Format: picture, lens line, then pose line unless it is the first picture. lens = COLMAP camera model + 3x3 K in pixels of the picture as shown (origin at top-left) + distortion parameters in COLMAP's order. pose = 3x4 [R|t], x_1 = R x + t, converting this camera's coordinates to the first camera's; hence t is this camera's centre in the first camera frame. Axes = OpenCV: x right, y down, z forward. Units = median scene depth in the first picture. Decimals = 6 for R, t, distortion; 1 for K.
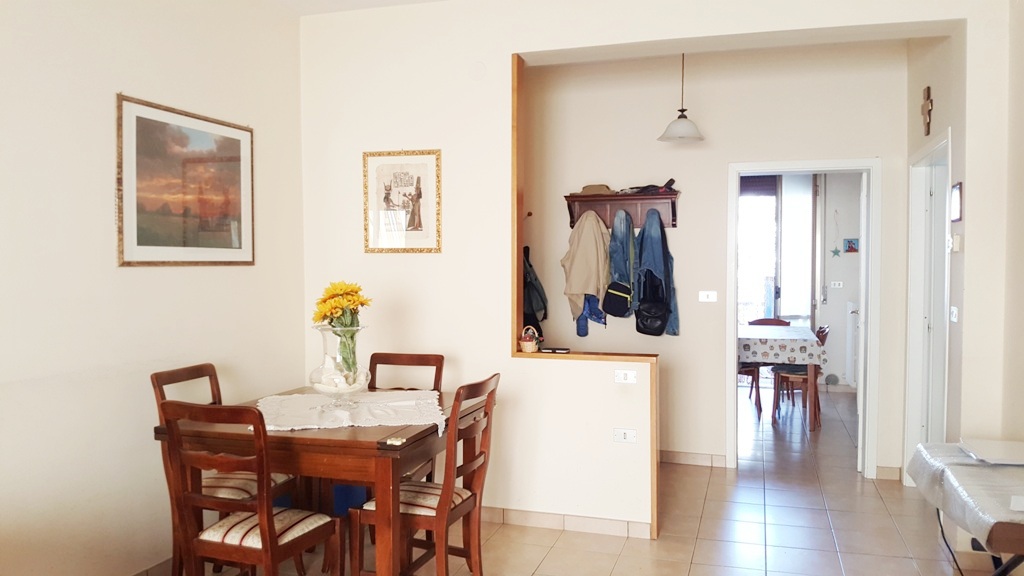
lens RADIAL K [[780.8, 0, 514.3], [0, 780.8, 288.5], [0, 0, 1]] dist [0.060931, -0.156316]
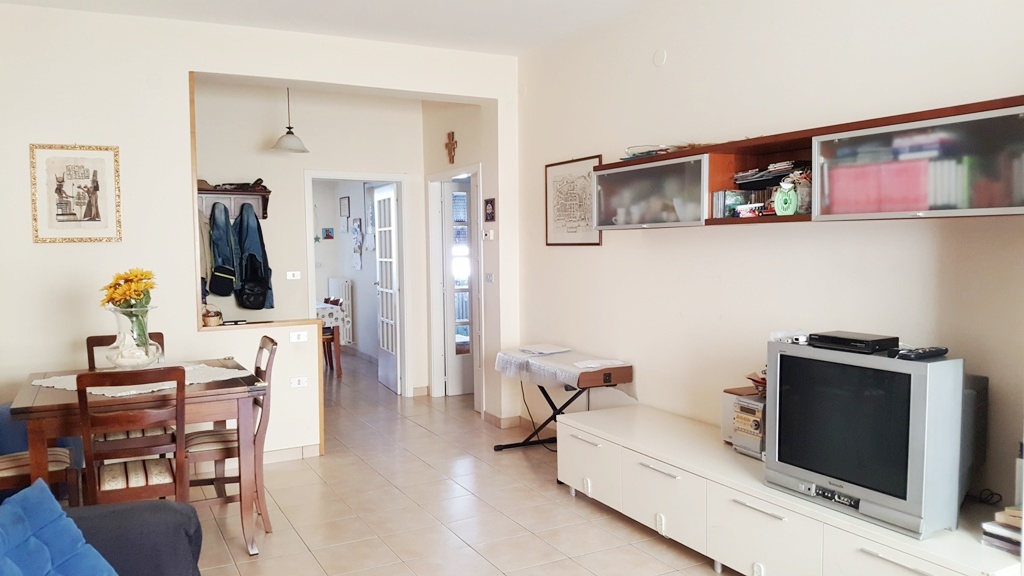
lens RADIAL K [[780.8, 0, 512.0], [0, 780.8, 286.8], [0, 0, 1]] dist [0.060931, -0.156316]
pose [[0.694395, -0.049419, 0.717895, -0.492434], [0.038262, 0.998763, 0.031743, 0.003116], [-0.718576, 0.005426, 0.695428, -0.147489]]
